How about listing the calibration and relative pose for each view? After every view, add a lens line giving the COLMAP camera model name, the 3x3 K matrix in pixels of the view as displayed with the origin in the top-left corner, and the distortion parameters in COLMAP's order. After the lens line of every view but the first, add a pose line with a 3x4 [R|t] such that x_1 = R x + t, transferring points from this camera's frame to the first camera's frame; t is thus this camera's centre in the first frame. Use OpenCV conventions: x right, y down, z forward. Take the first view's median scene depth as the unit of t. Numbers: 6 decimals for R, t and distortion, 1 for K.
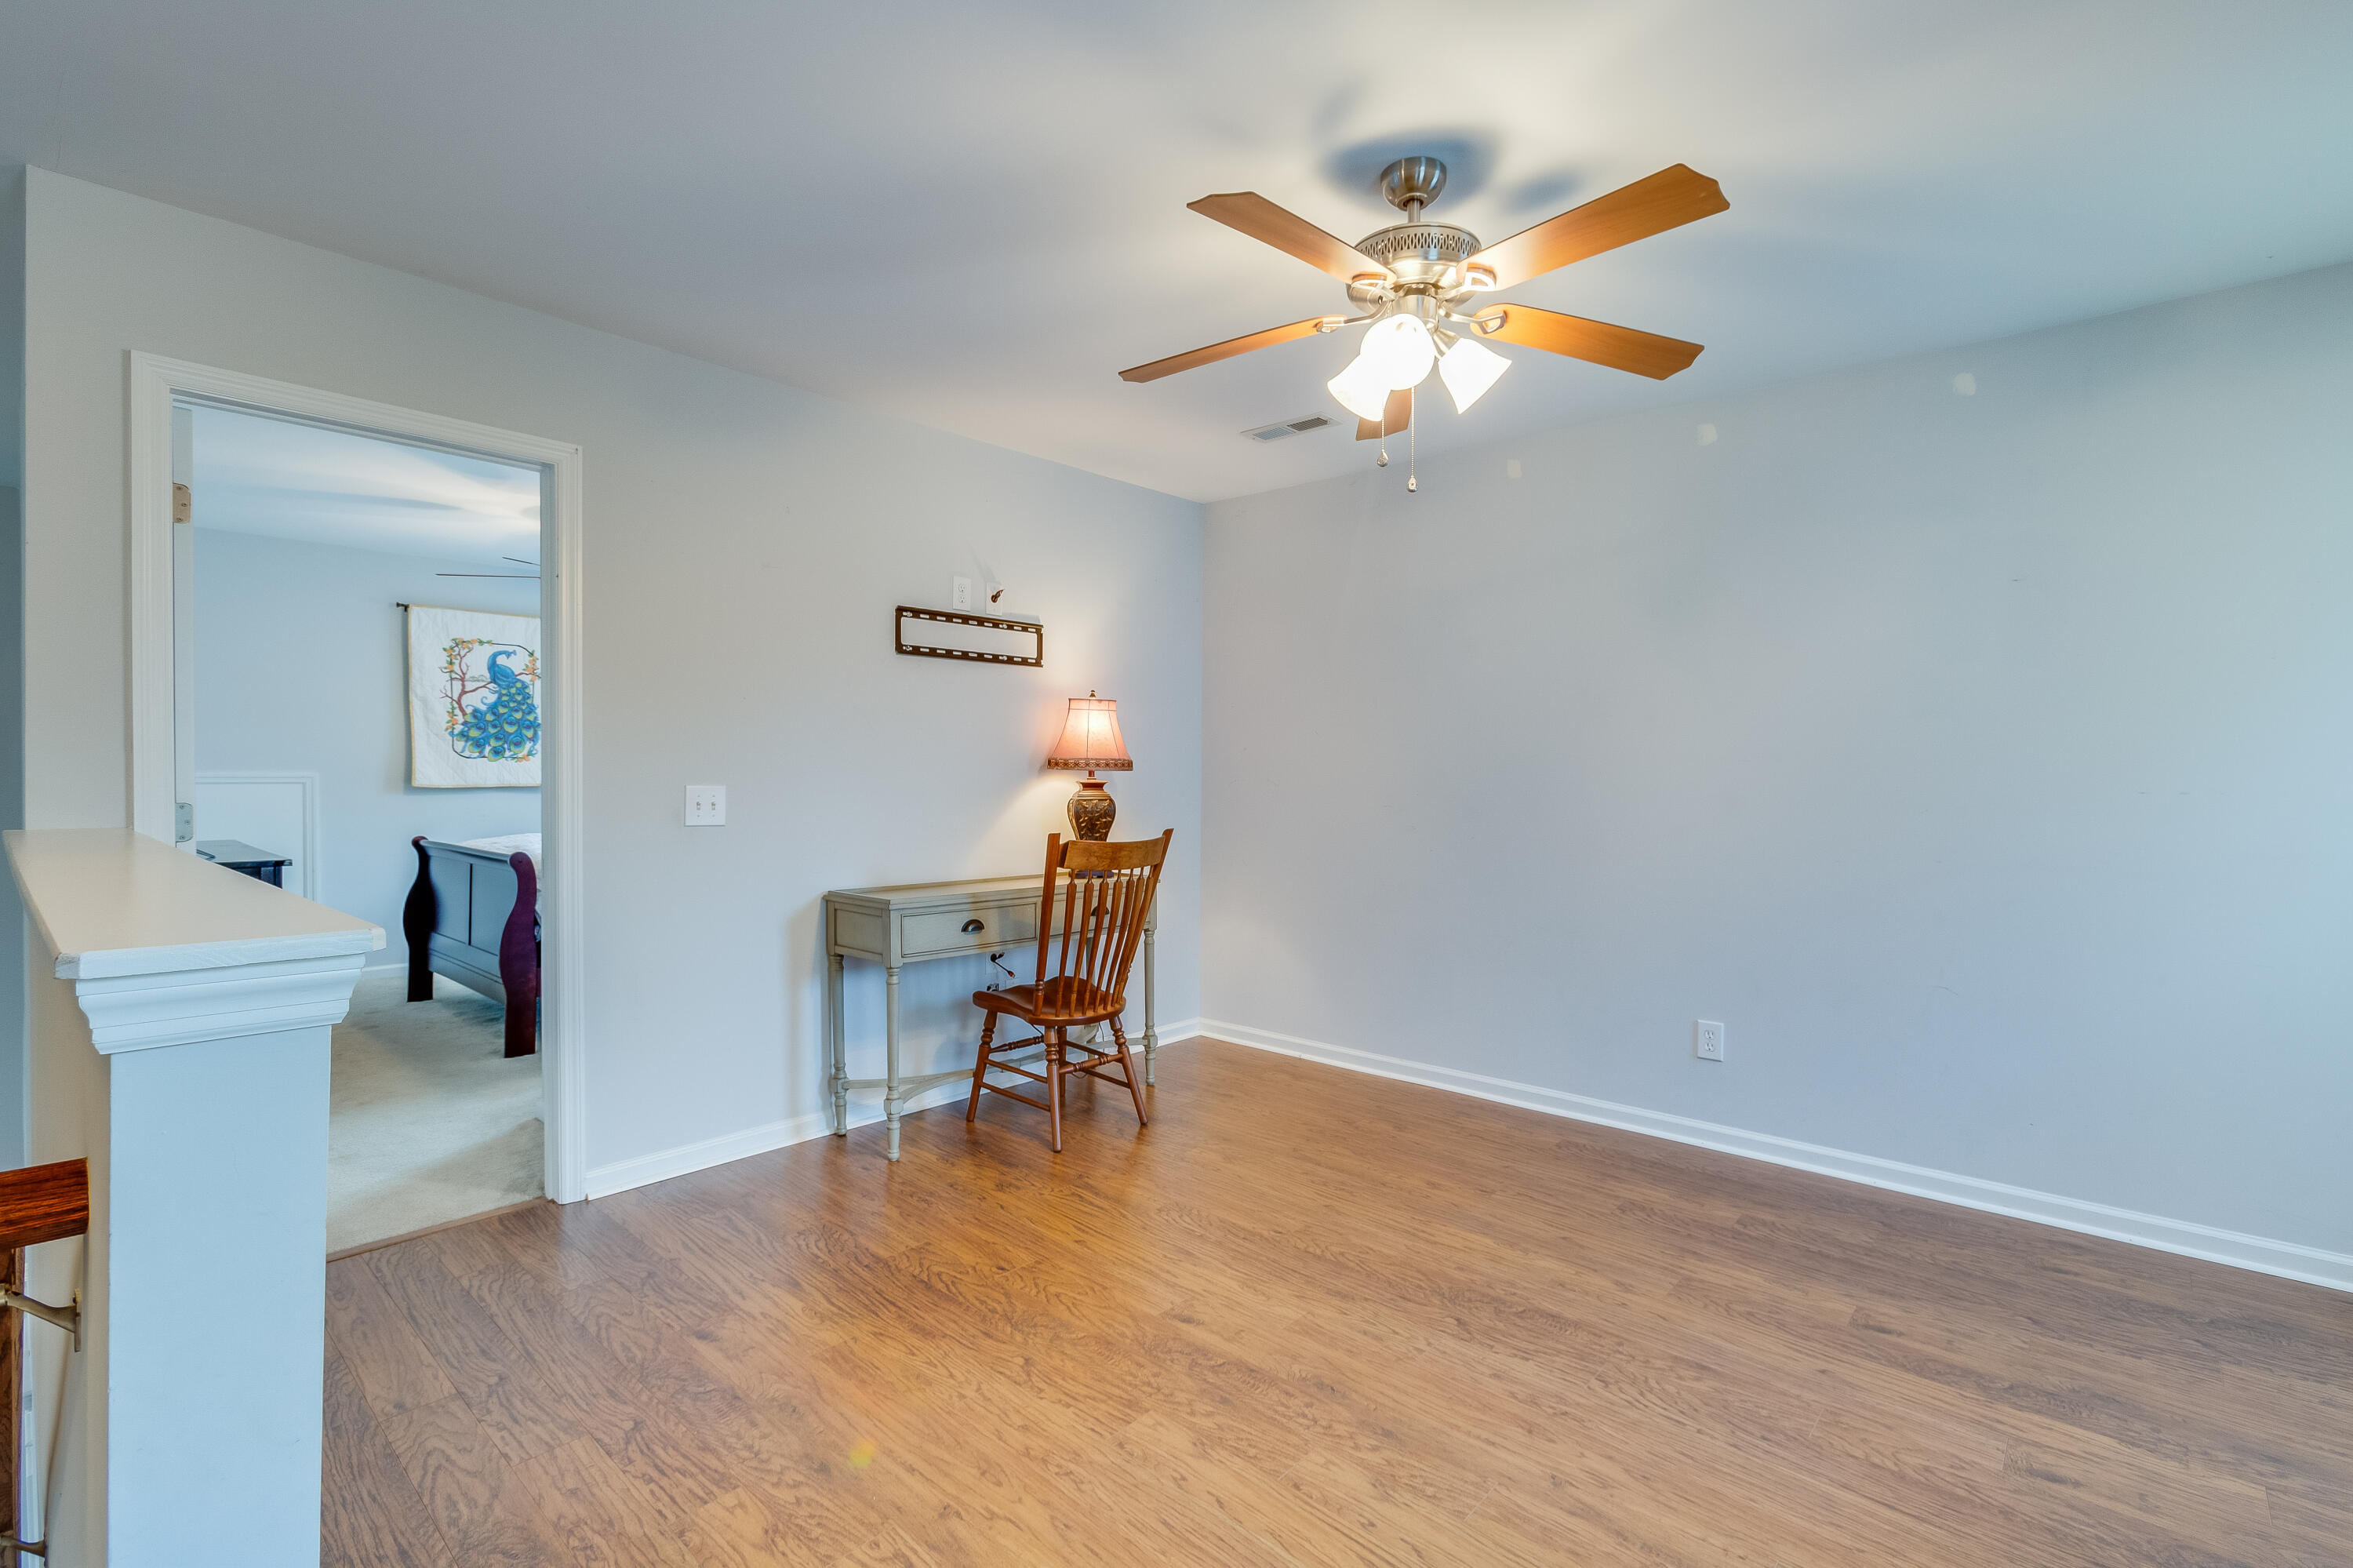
lens RADIAL K [[1059.3, 0, 1176.5], [0, 1059.3, 788.8], [0, 0, 1]] dist [0.000444, 0.000891]
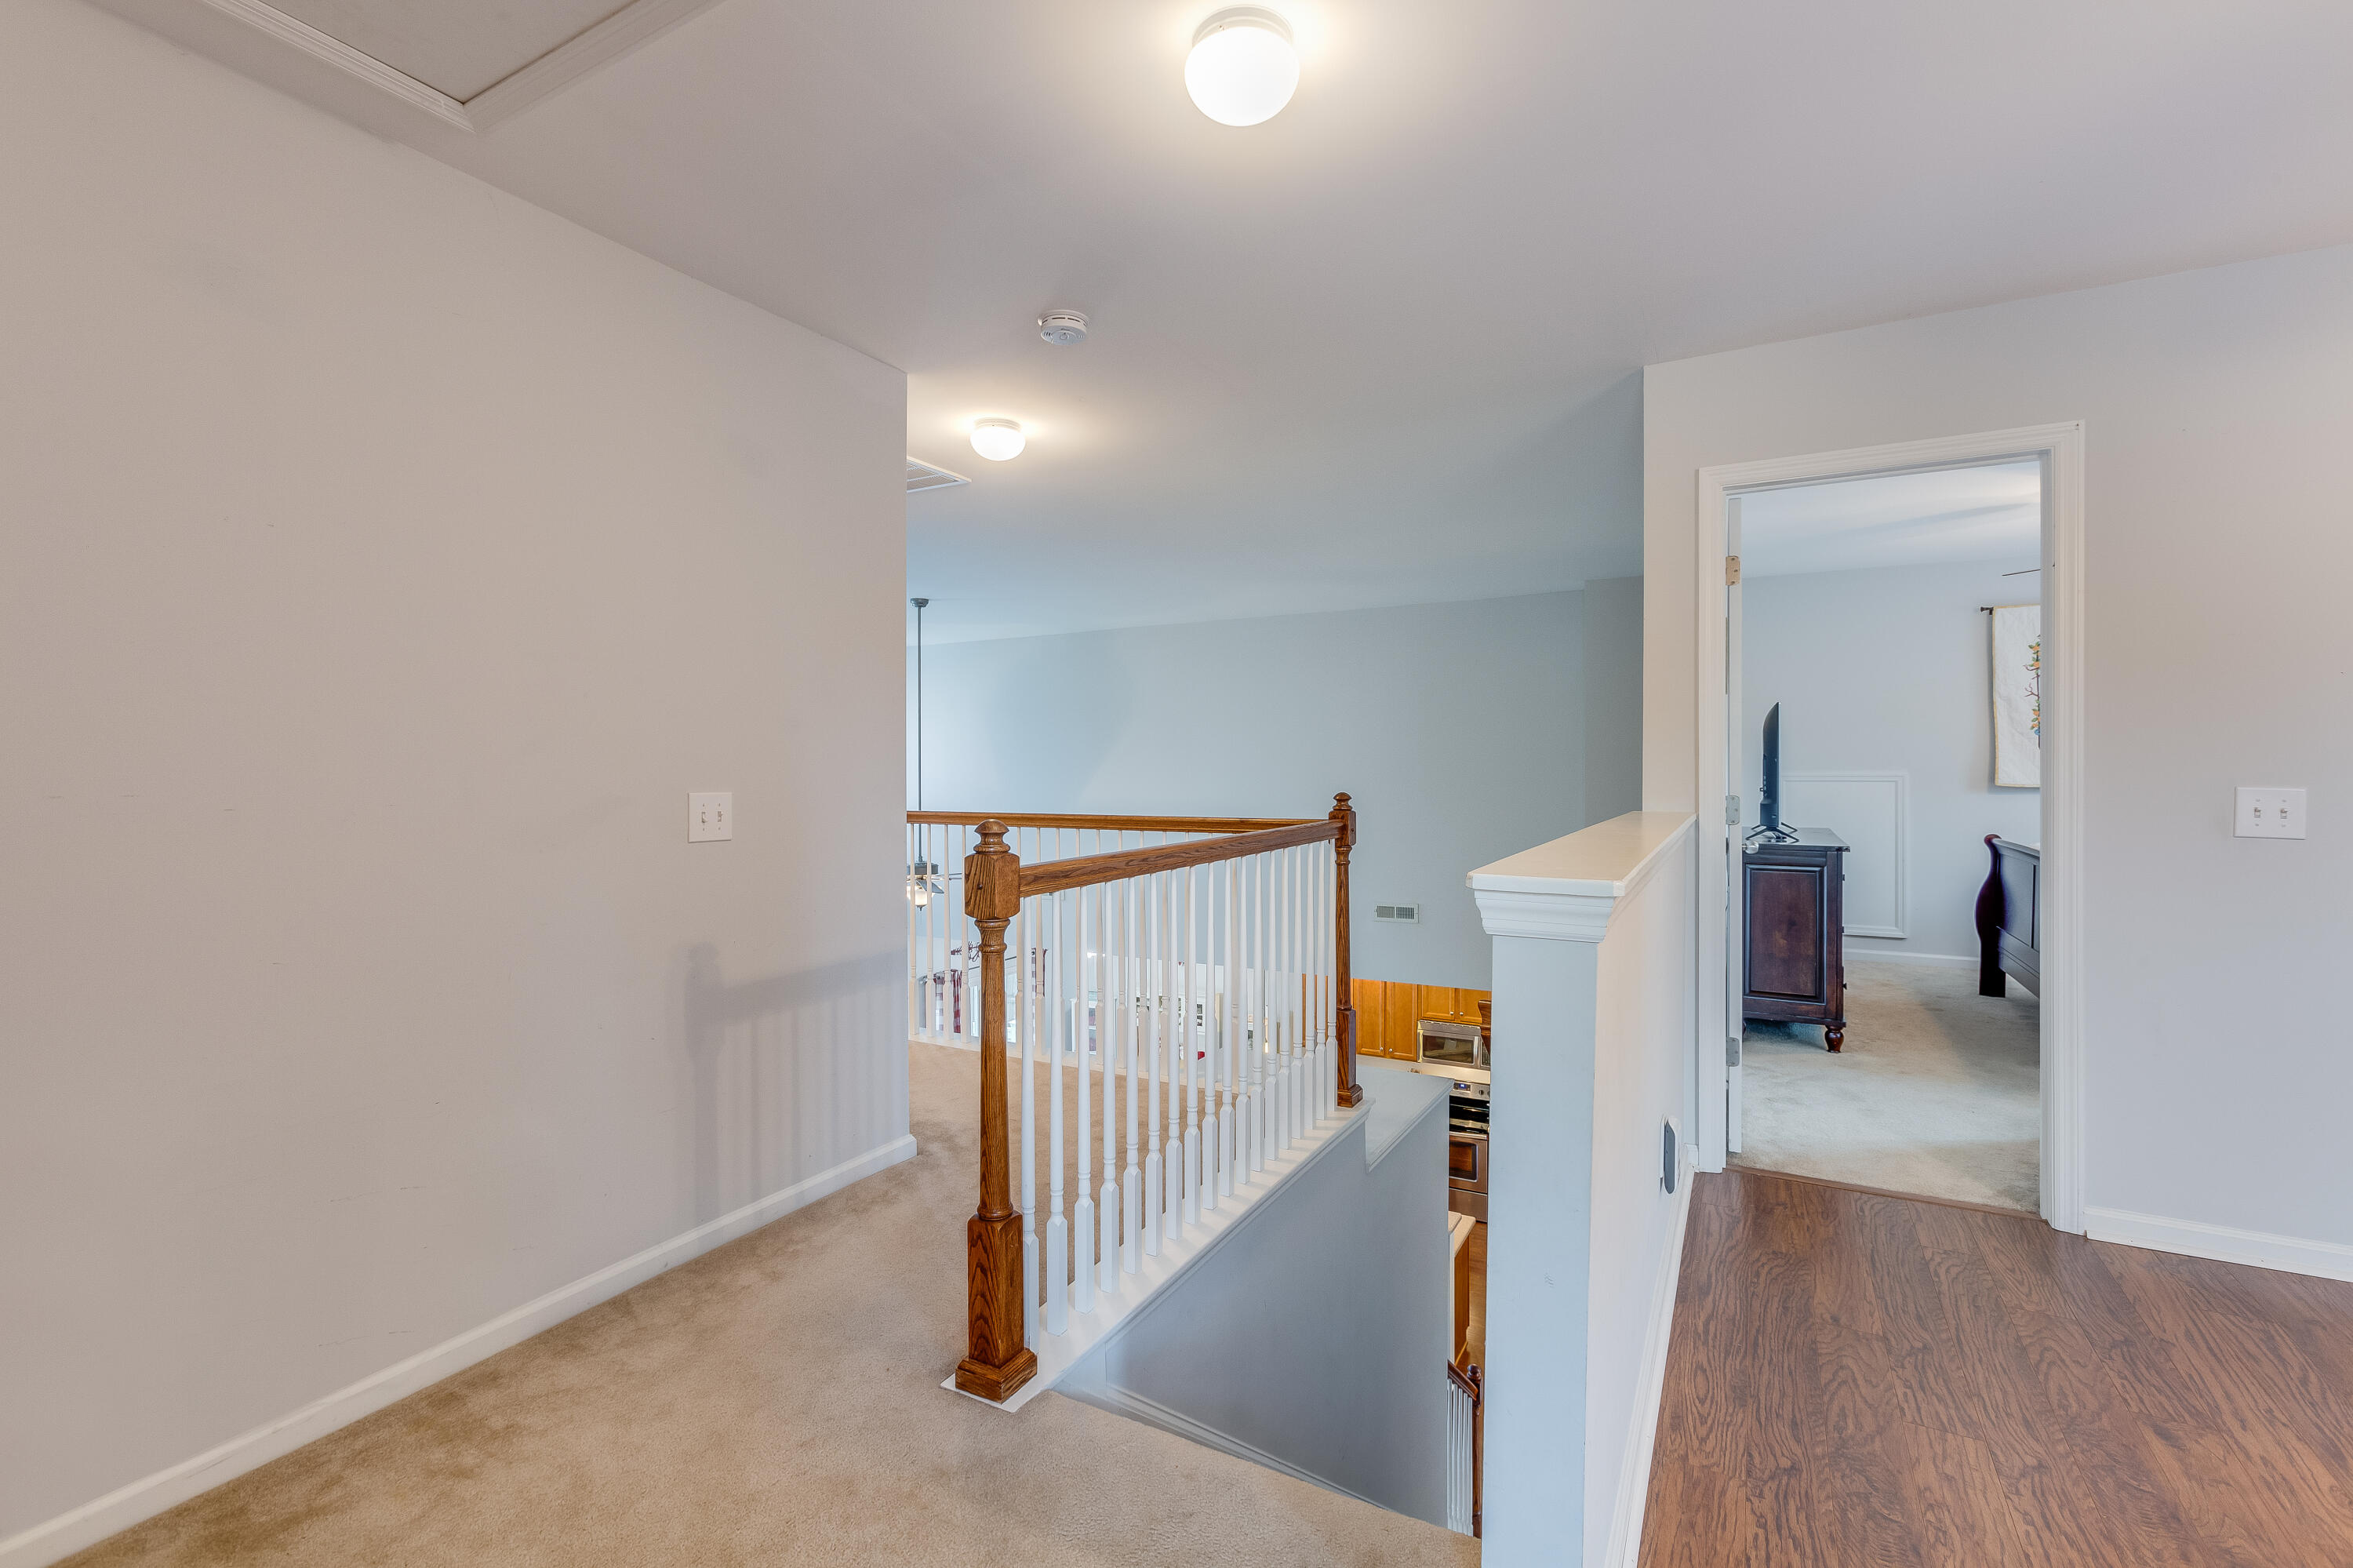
lens RADIAL K [[1038.3, 0, 1176.5], [0, 1038.3, 784.0], [0, 0, 1]] dist [-0.000275, -0.000349]
pose [[0.212908, 0.007888, -0.977040, 0.185340], [-0.011474, 0.999919, 0.005572, -0.000461], [0.977005, 0.010024, 0.212981, 0.042935]]
